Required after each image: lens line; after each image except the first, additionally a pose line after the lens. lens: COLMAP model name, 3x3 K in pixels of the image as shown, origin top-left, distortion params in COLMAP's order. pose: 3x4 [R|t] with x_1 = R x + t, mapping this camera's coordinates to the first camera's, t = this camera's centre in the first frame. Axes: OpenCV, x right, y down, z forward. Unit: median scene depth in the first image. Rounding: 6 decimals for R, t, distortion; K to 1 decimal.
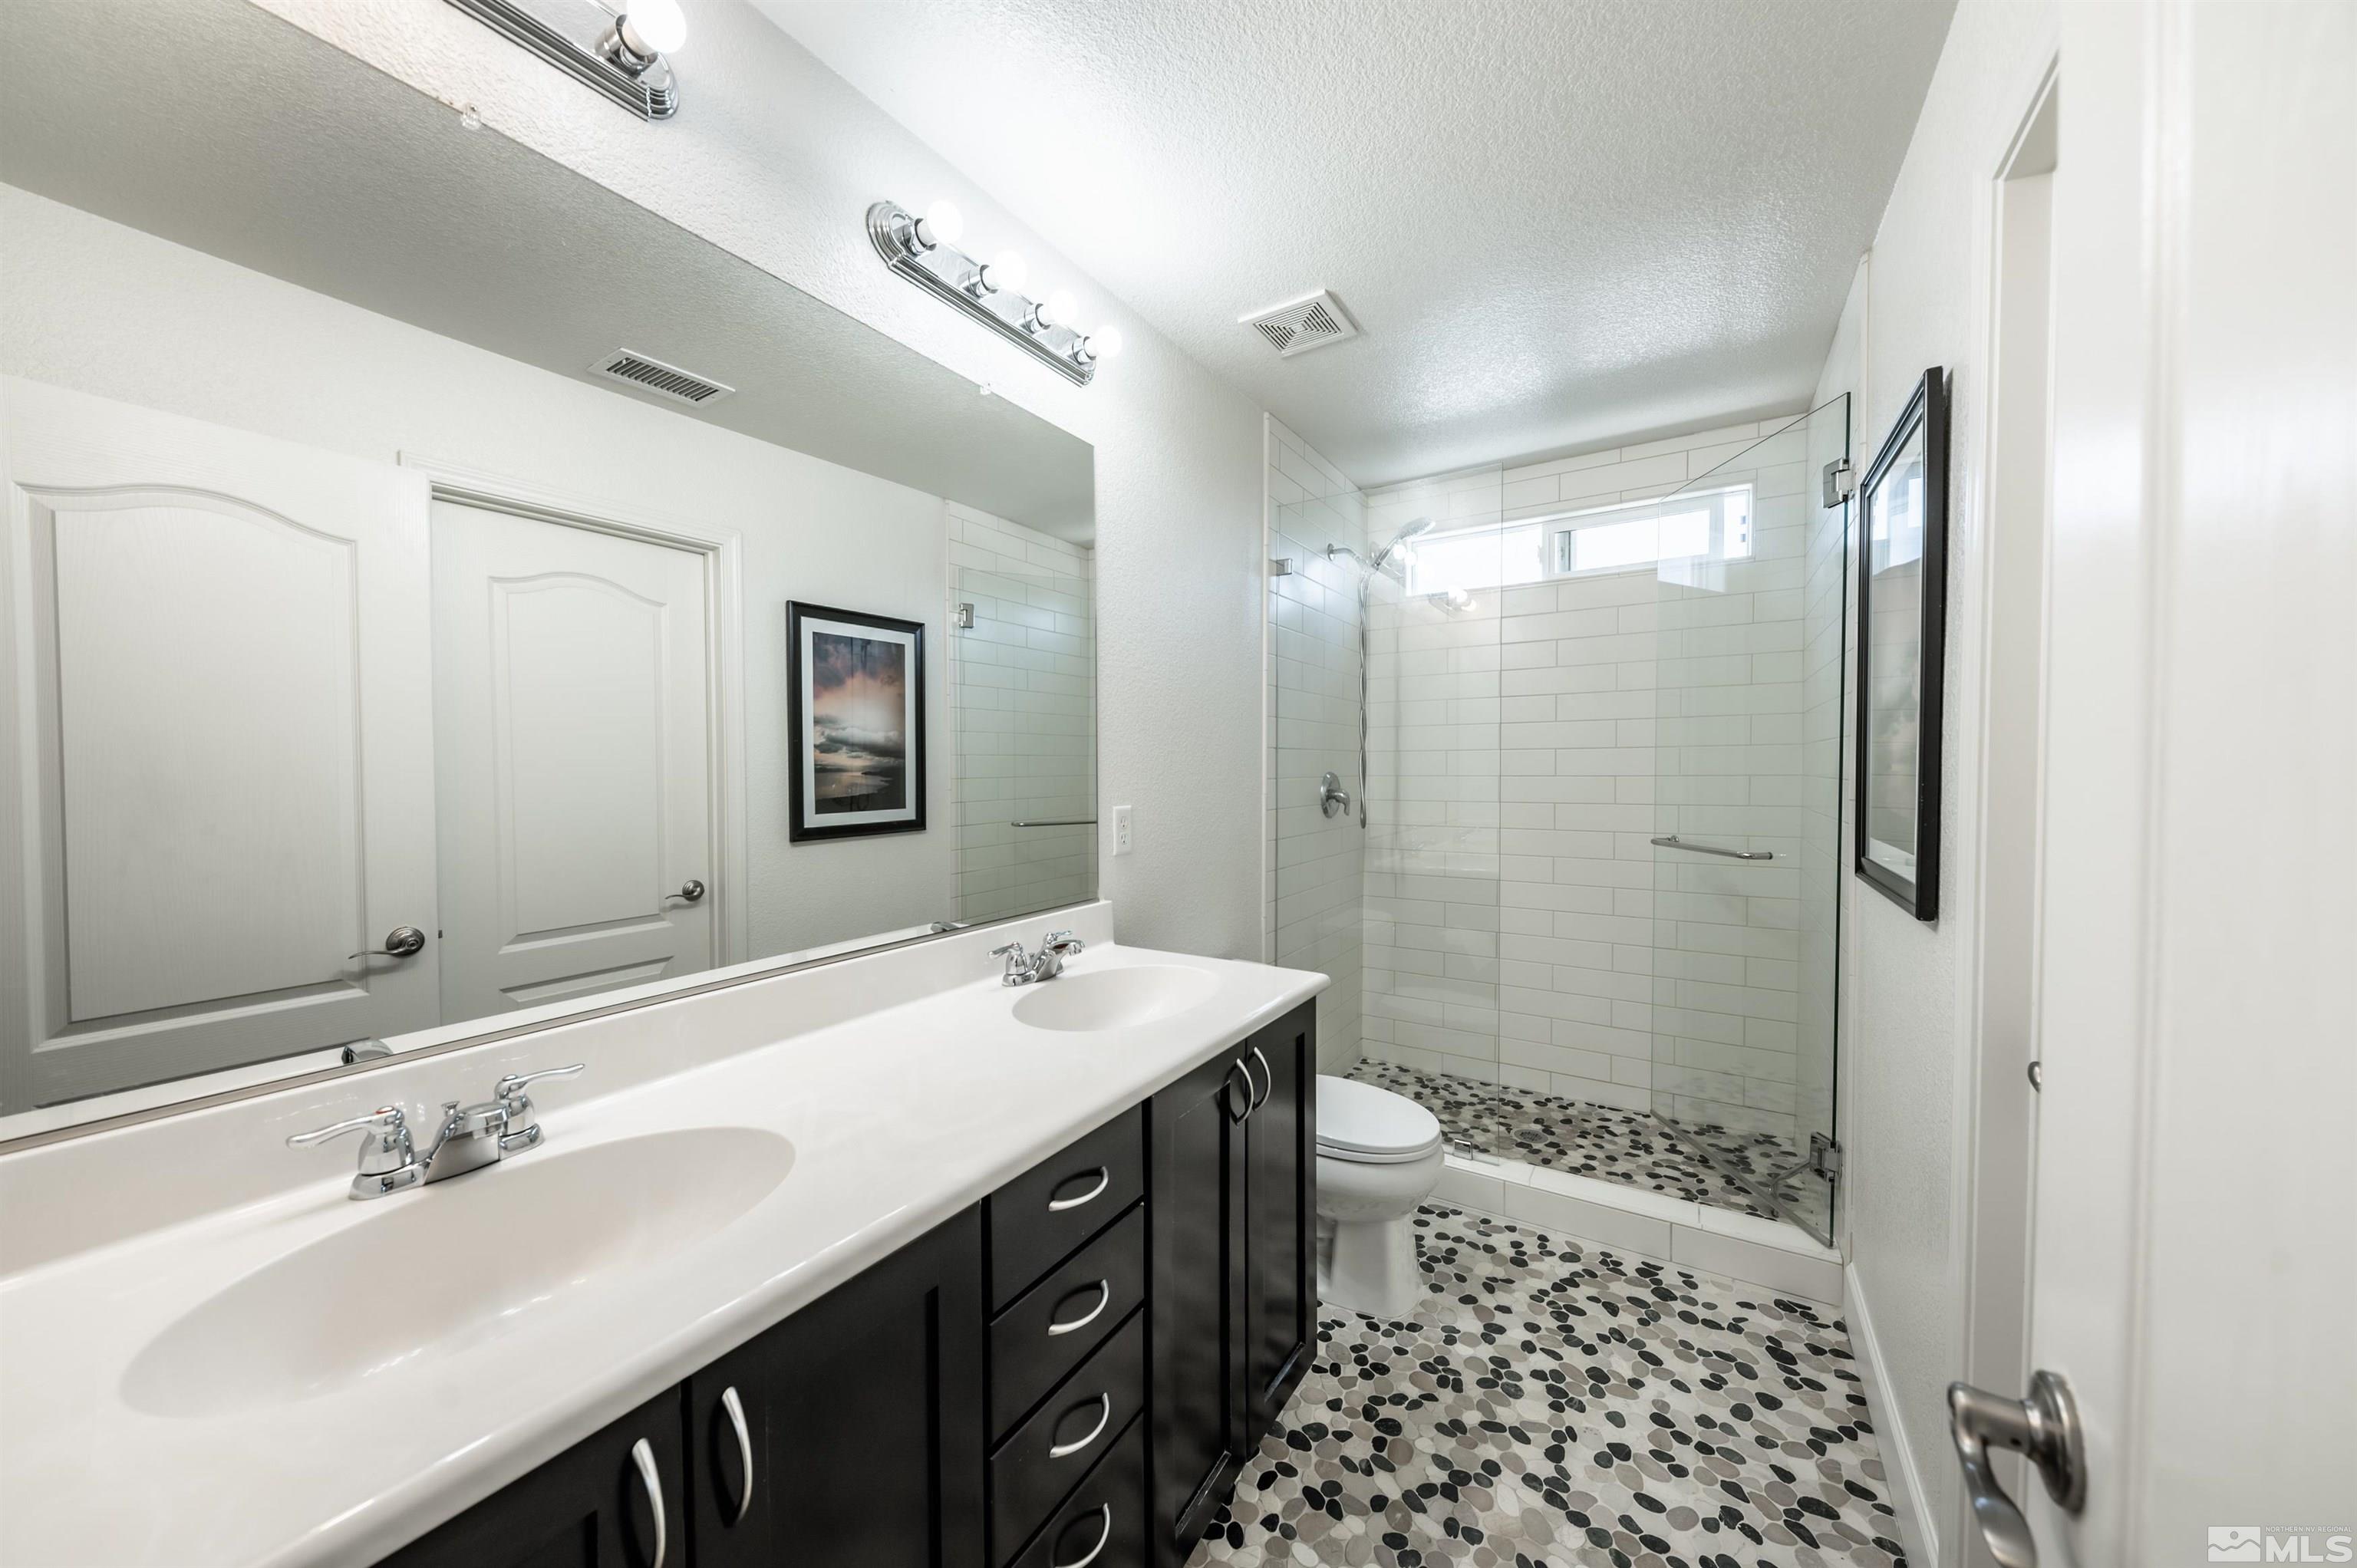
lens RADIAL K [[816.5, 0, 1176.5], [0, 816.5, 776.5], [0, 0, 1]] dist [0.012466, -0.001715]
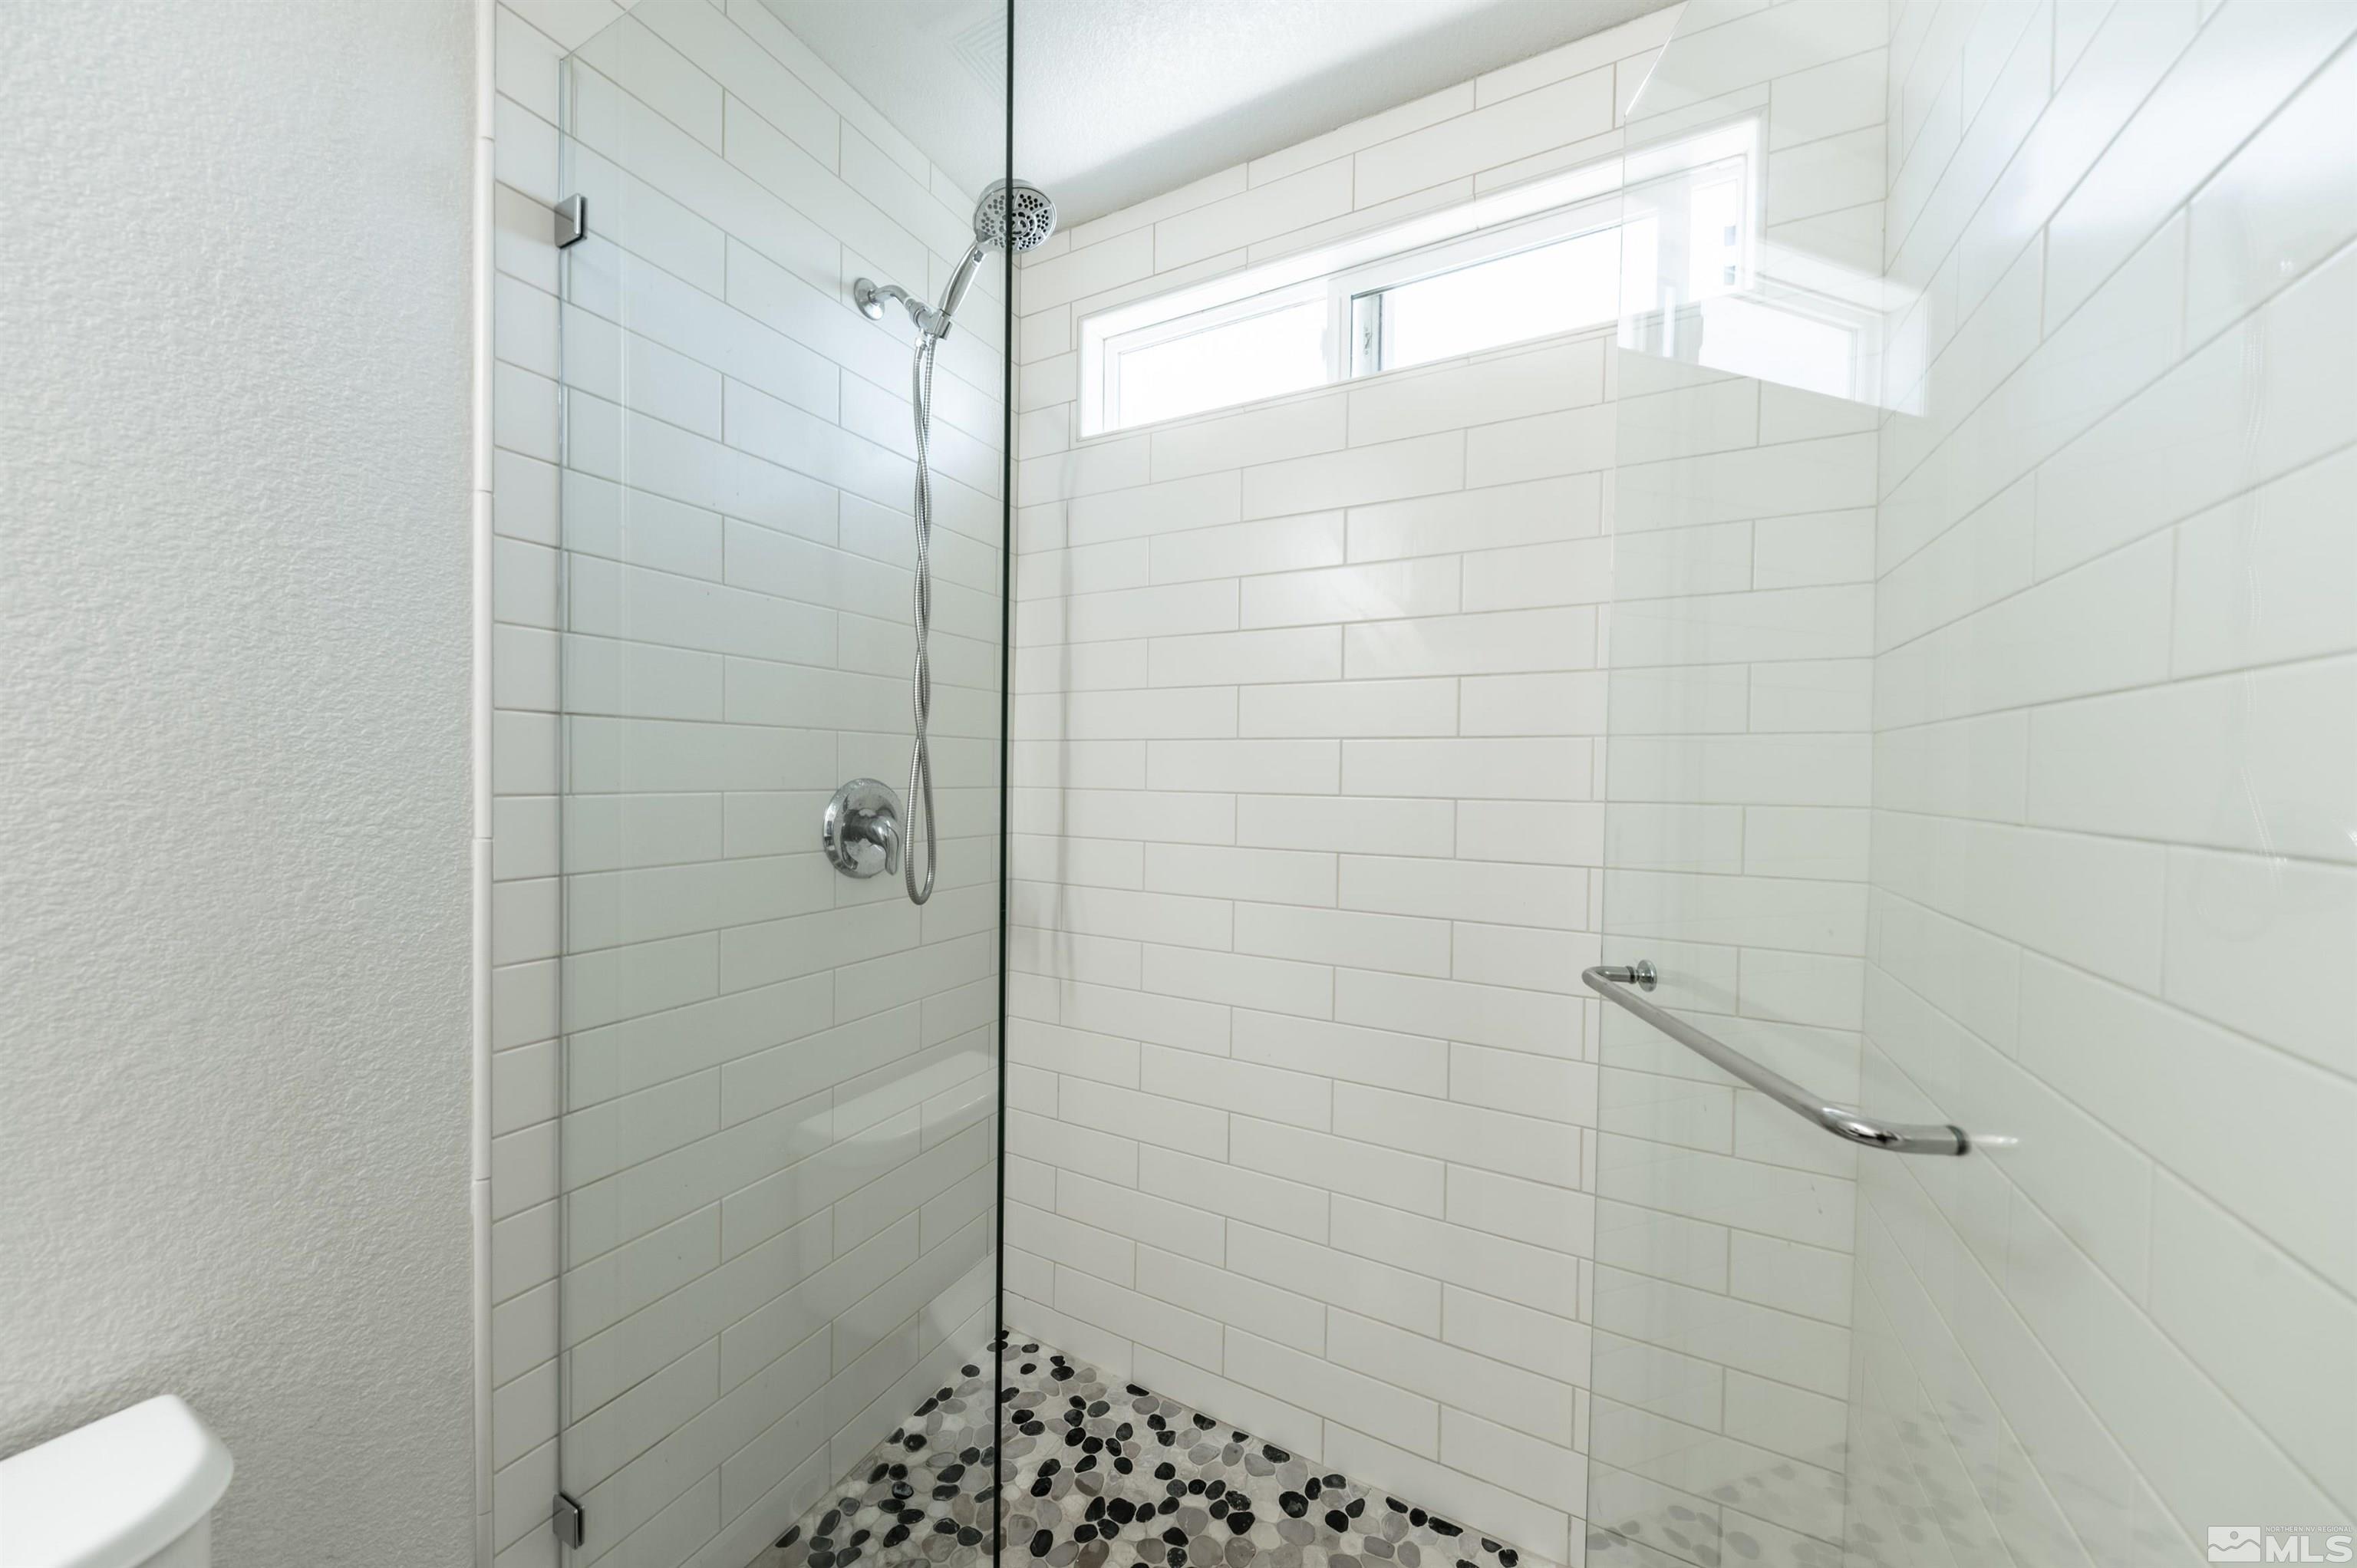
lens RADIAL K [[816.5, 0, 1176.7], [0, 816.5, 787.1], [0, 0, 1]] dist [0.012466, -0.001715]
pose [[0.995986, 0.017046, 0.087875, 0.321763], [-0.016497, 0.999840, -0.006974, 0.001260], [-0.087980, 0.005497, 0.996107, 0.528144]]
